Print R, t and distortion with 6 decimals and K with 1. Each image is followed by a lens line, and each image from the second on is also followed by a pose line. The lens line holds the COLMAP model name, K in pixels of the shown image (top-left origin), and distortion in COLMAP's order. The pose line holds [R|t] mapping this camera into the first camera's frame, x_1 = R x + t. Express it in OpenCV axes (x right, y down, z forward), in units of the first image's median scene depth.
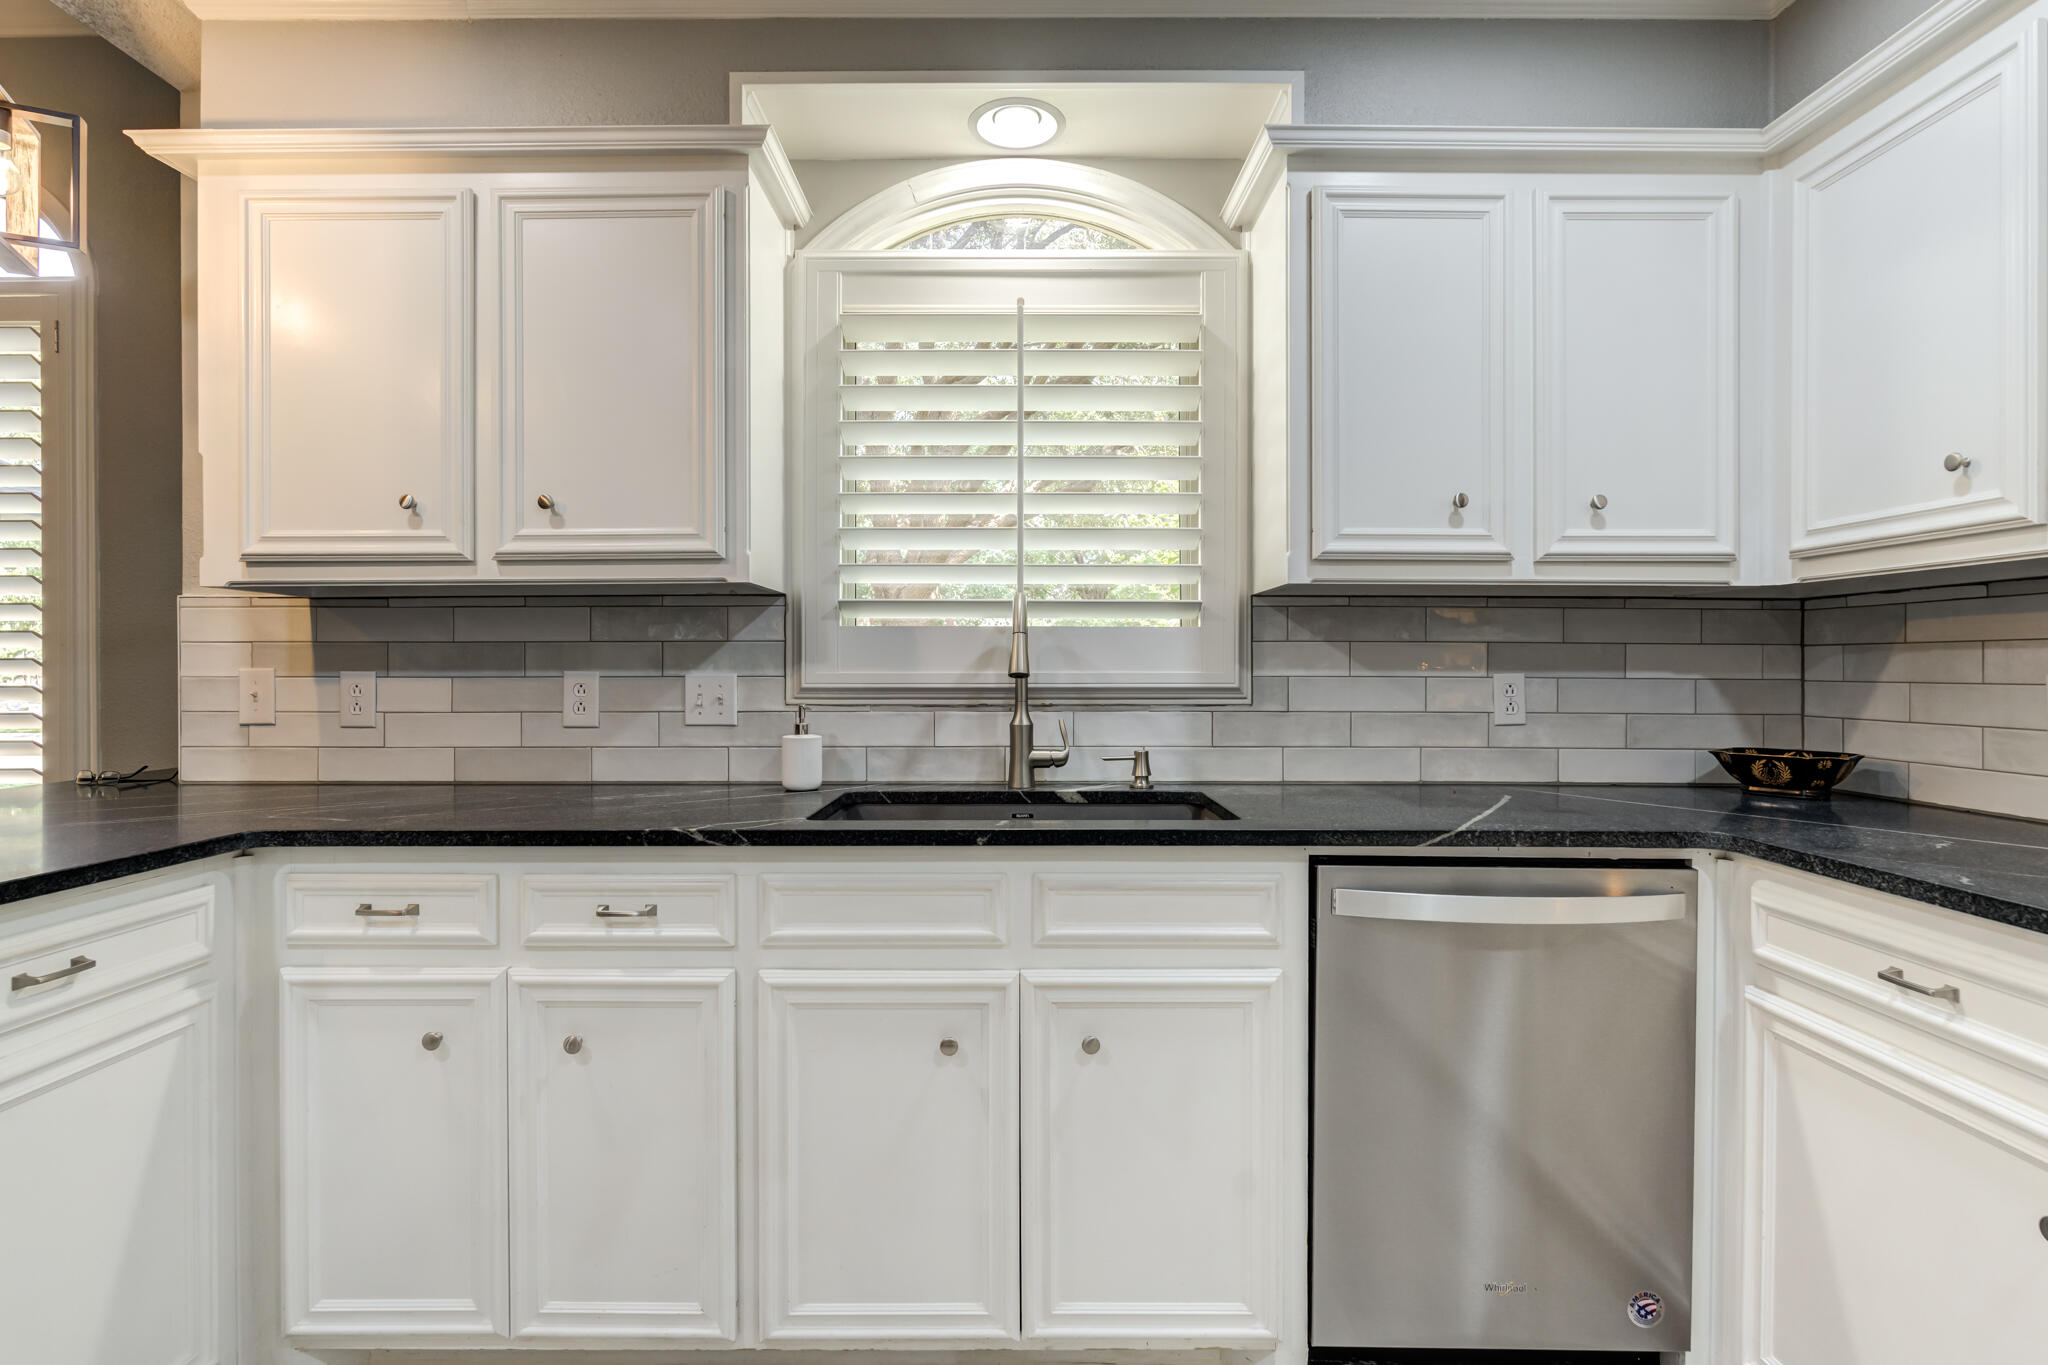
lens RADIAL K [[1057.5, 0, 1020.4], [0, 1057.5, 669.3], [0, 0, 1]] dist [0.001564, 0.000261]
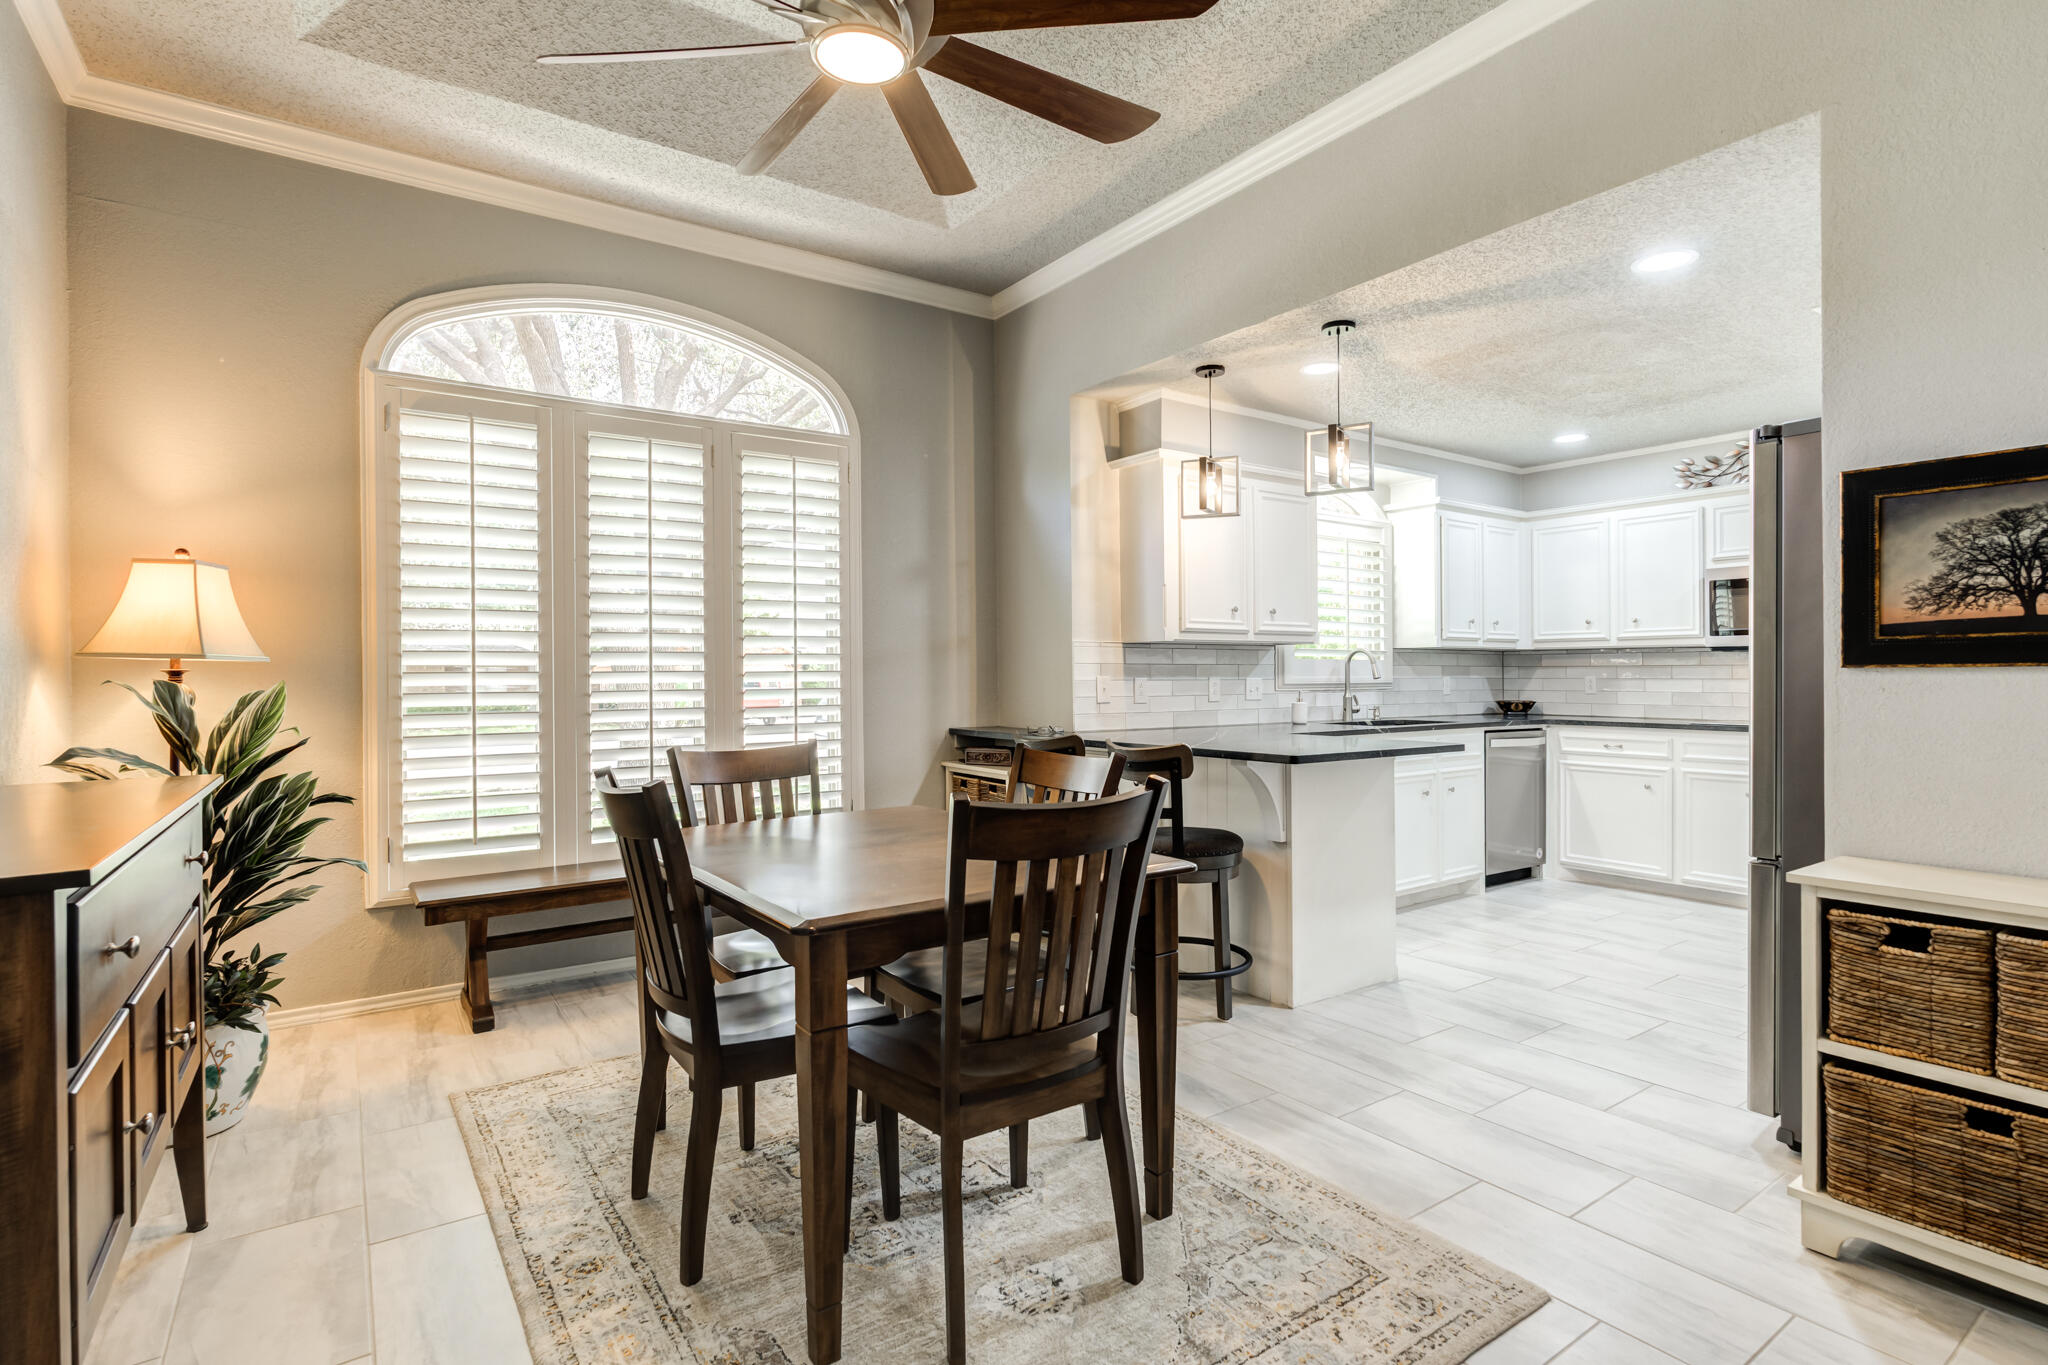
lens RADIAL K [[1051.0, 0, 1067.6], [0, 1051.0, 676.2], [0, 0, 1]] dist [-0.000466, 0.001661]
pose [[0.790593, -0.003143, 0.612334, -2.136951], [0.007116, 0.999966, -0.004055, 0.006347], [-0.612301, 0.007563, 0.790589, -0.633579]]
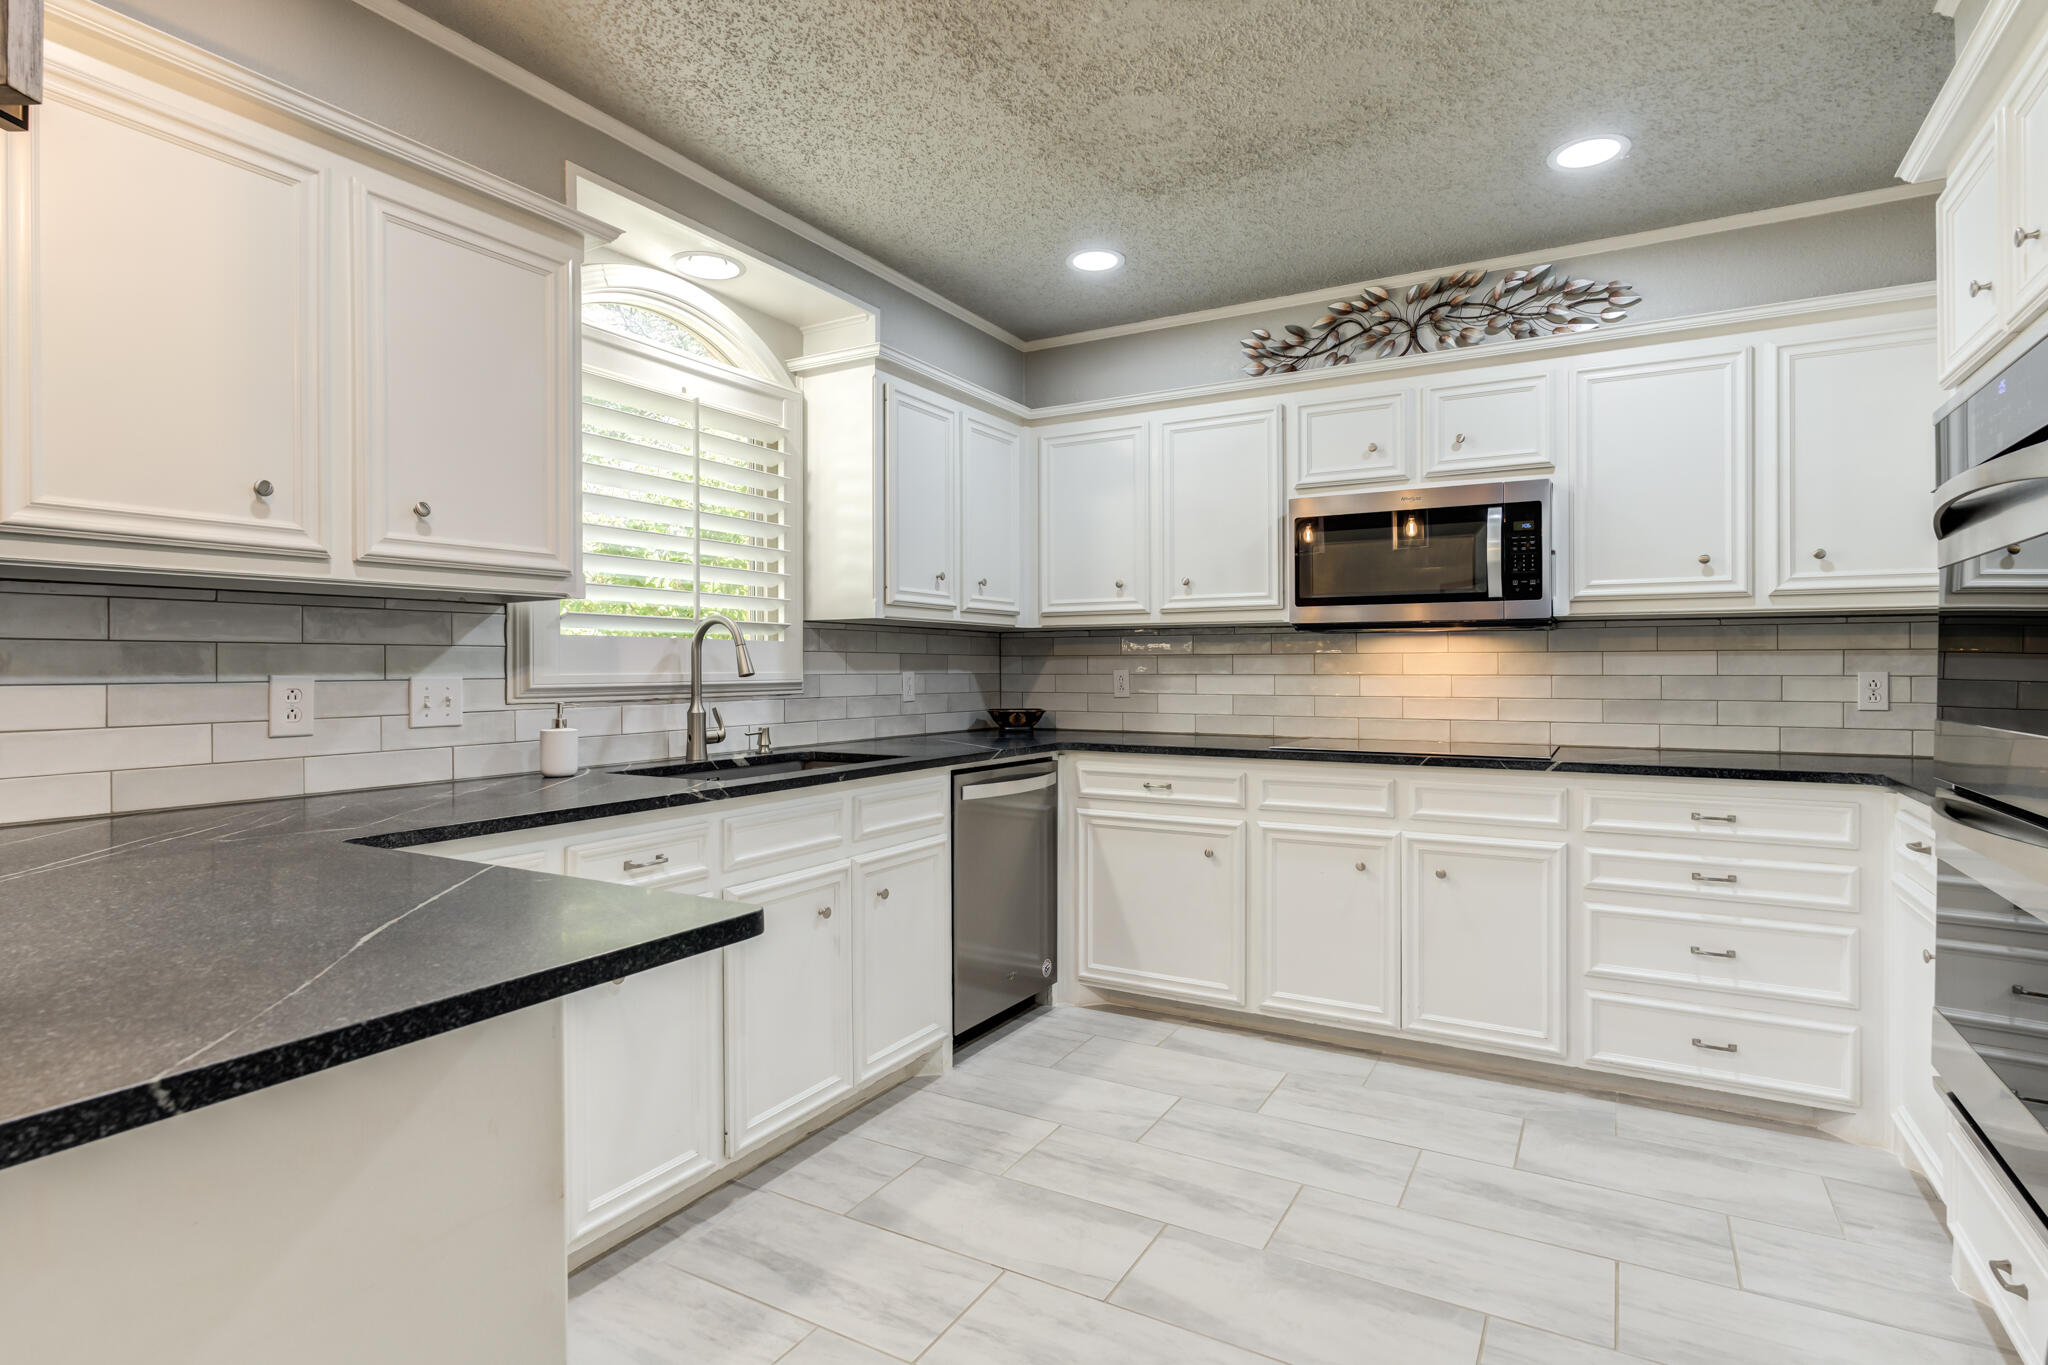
lens RADIAL K [[1014.0, 0, 1038.0], [0, 1014.0, 675.9], [0, 0, 1]] dist [-0.002794, 0.001388]
pose [[0.497764, -0.009952, 0.867255, -0.886171], [0.008107, 0.999944, 0.006822, 0.001280], [-0.867274, 0.003635, 0.497817, -0.005436]]
